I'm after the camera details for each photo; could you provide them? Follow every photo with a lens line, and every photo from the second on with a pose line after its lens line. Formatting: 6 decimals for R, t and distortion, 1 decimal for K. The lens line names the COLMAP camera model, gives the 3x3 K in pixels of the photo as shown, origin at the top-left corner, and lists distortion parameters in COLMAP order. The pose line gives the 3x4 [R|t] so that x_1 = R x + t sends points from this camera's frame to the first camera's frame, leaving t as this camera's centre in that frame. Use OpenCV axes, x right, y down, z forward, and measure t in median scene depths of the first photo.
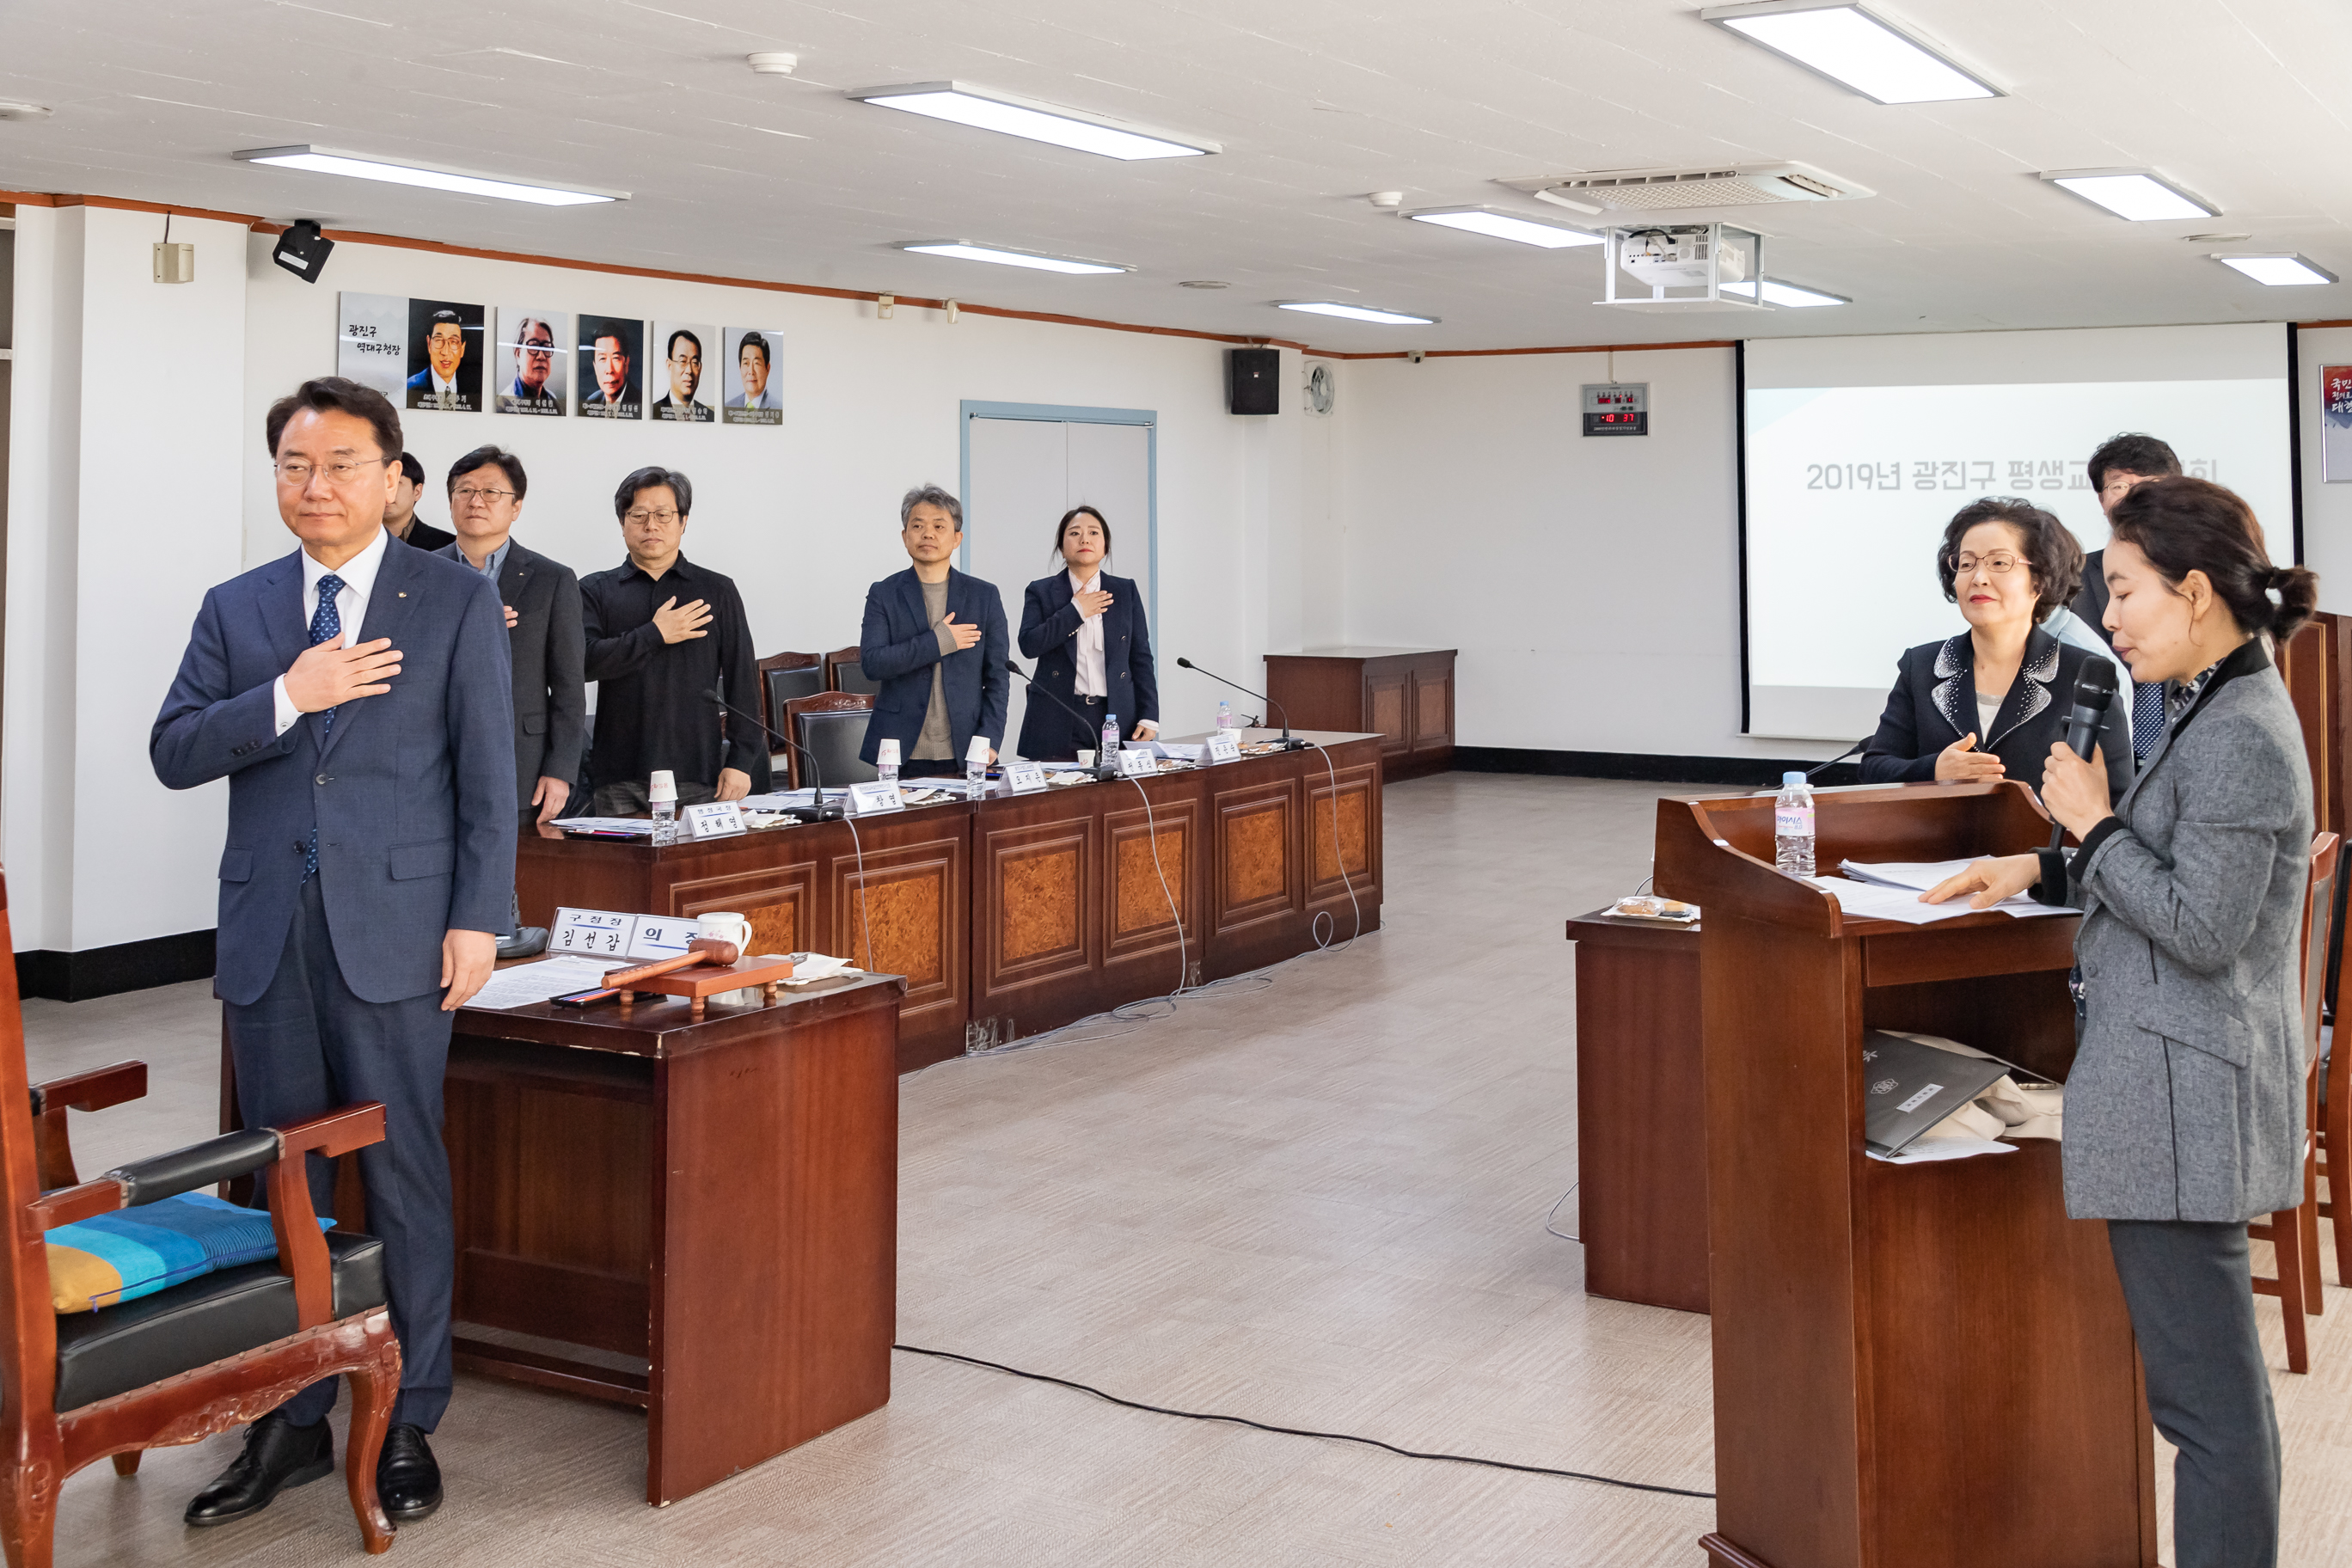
lens RADIAL K [[2610.1, 0, 1172.9], [0, 2610.1, 458.2], [0, 0, 1]] dist [0.009494, -0.016715]
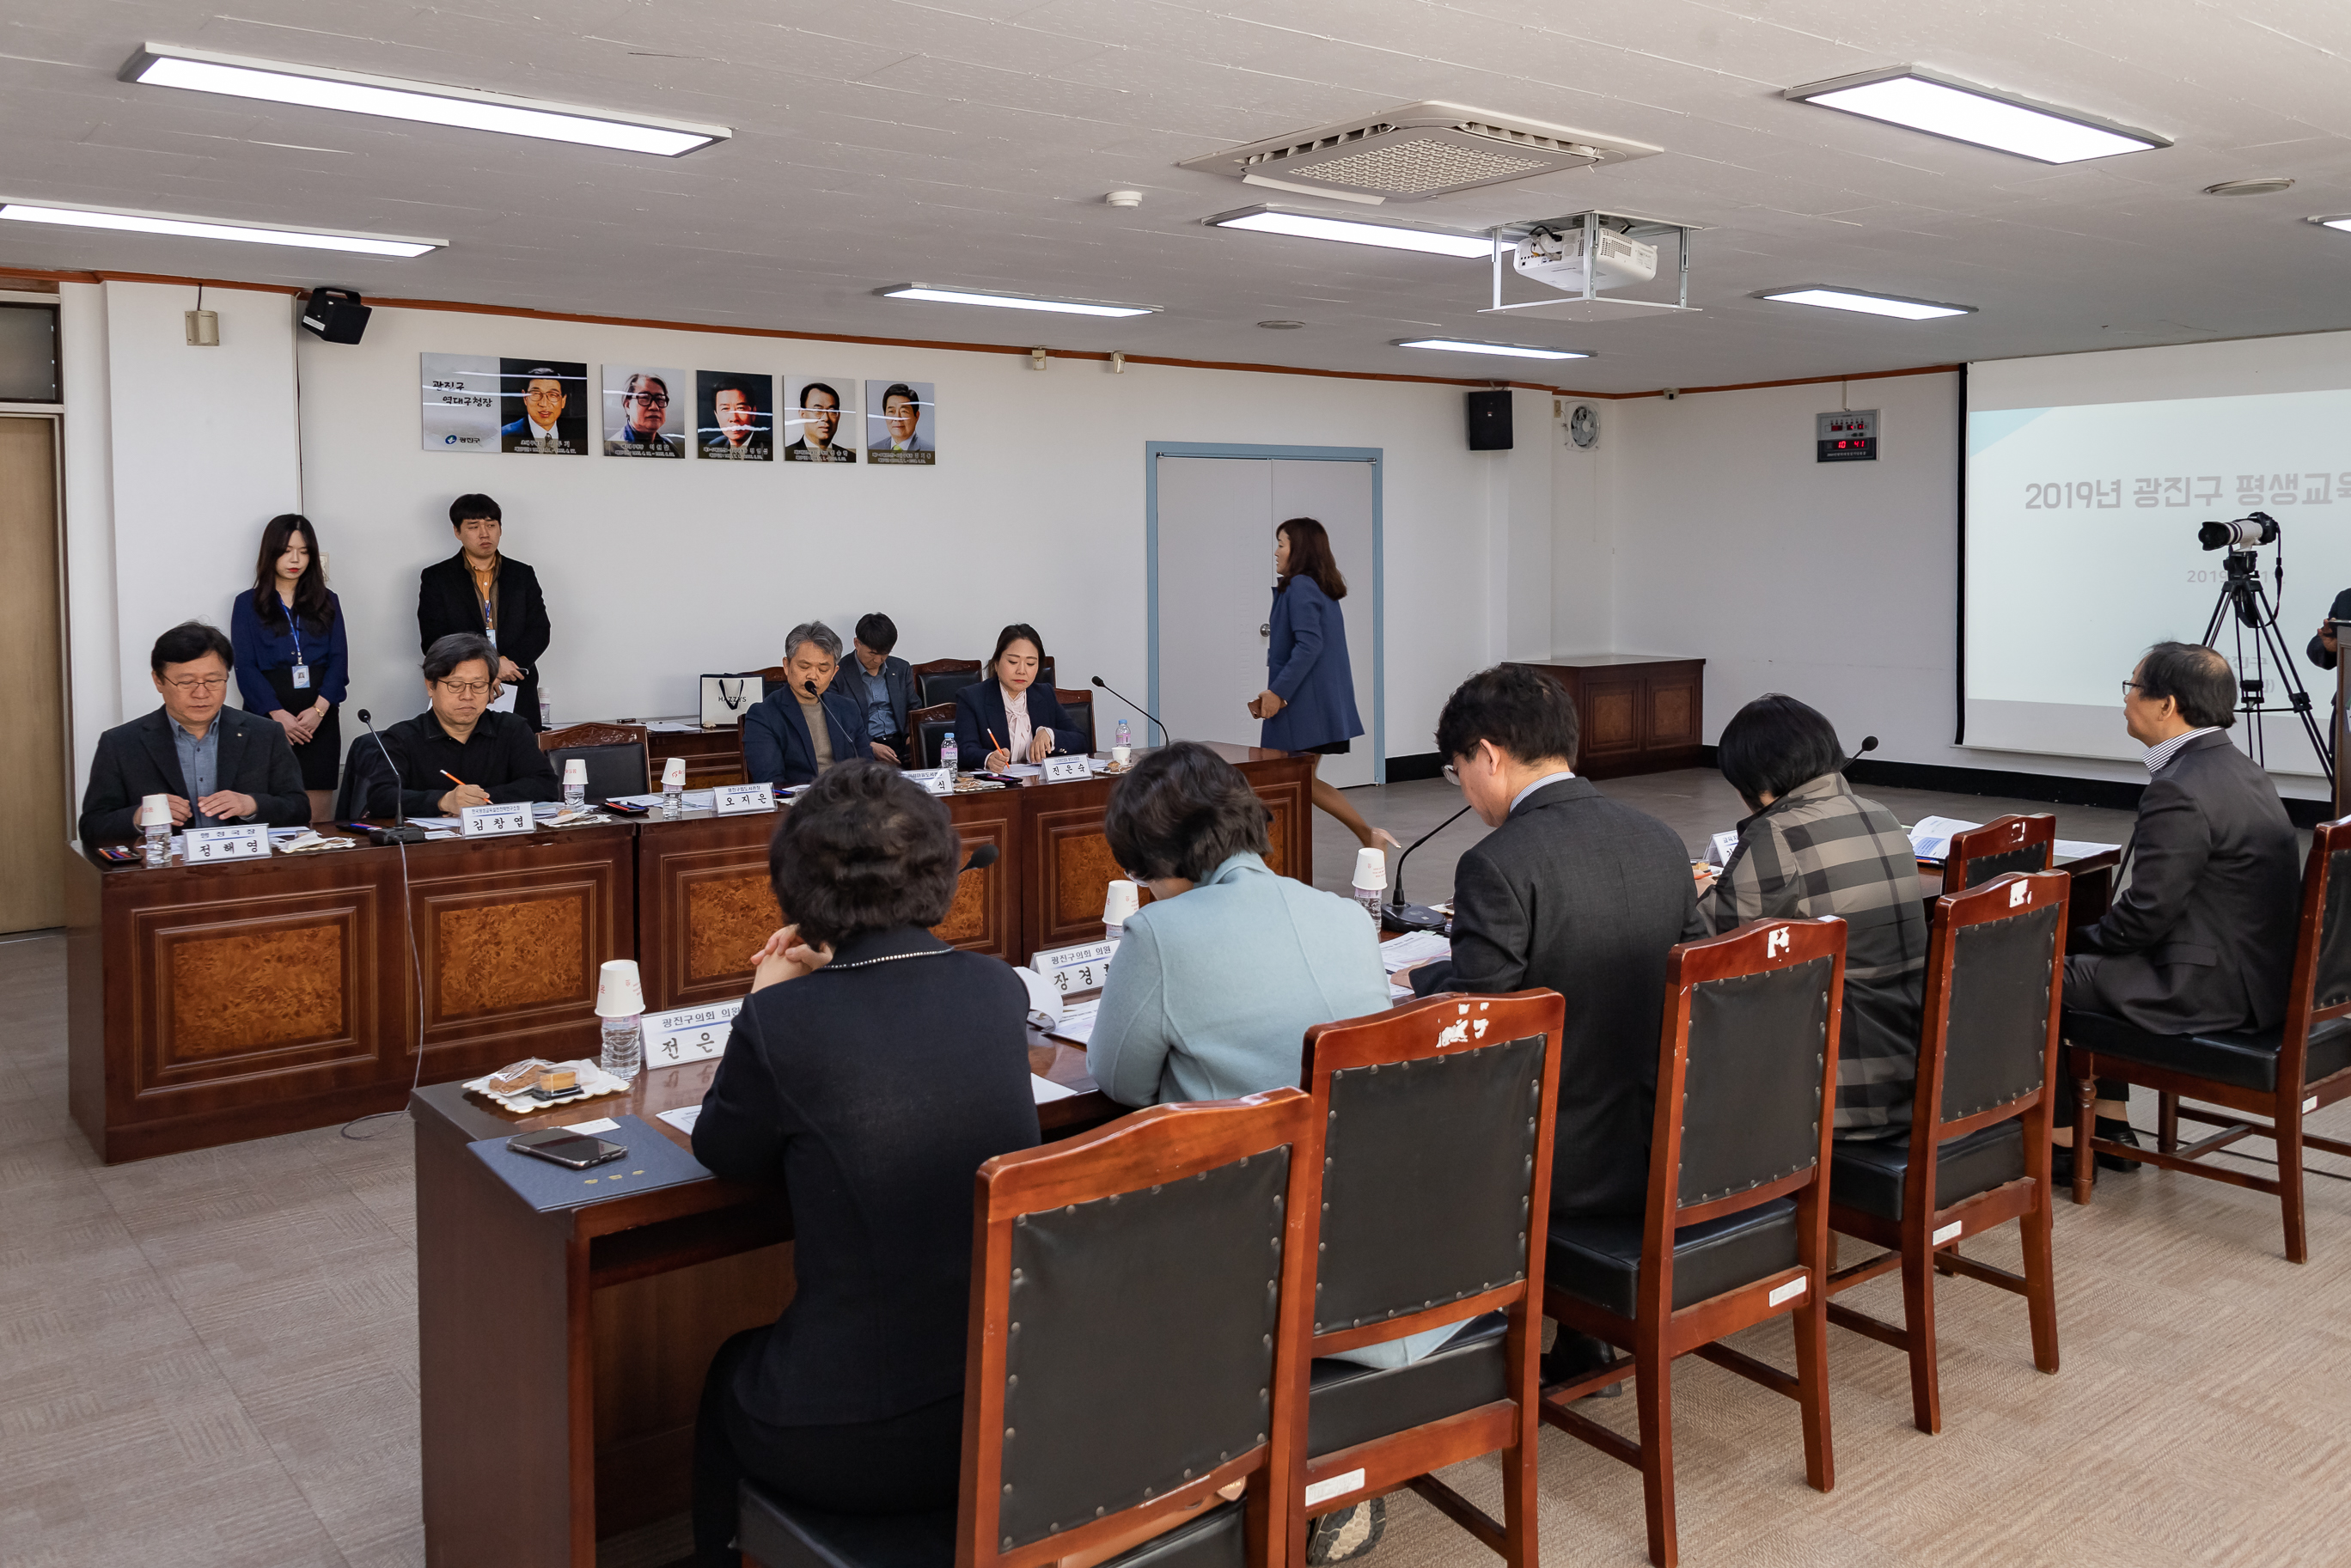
lens RADIAL K [[1825.4, 0, 1178.6], [0, 1825.4, 655.1], [0, 0, 1]] dist [0.048833, -0.011378]
pose [[0.935500, 0.015148, -0.353003, 0.261355], [0.014157, 0.996671, 0.080287, 0.008877], [0.353044, -0.080106, 0.932171, 0.296373]]
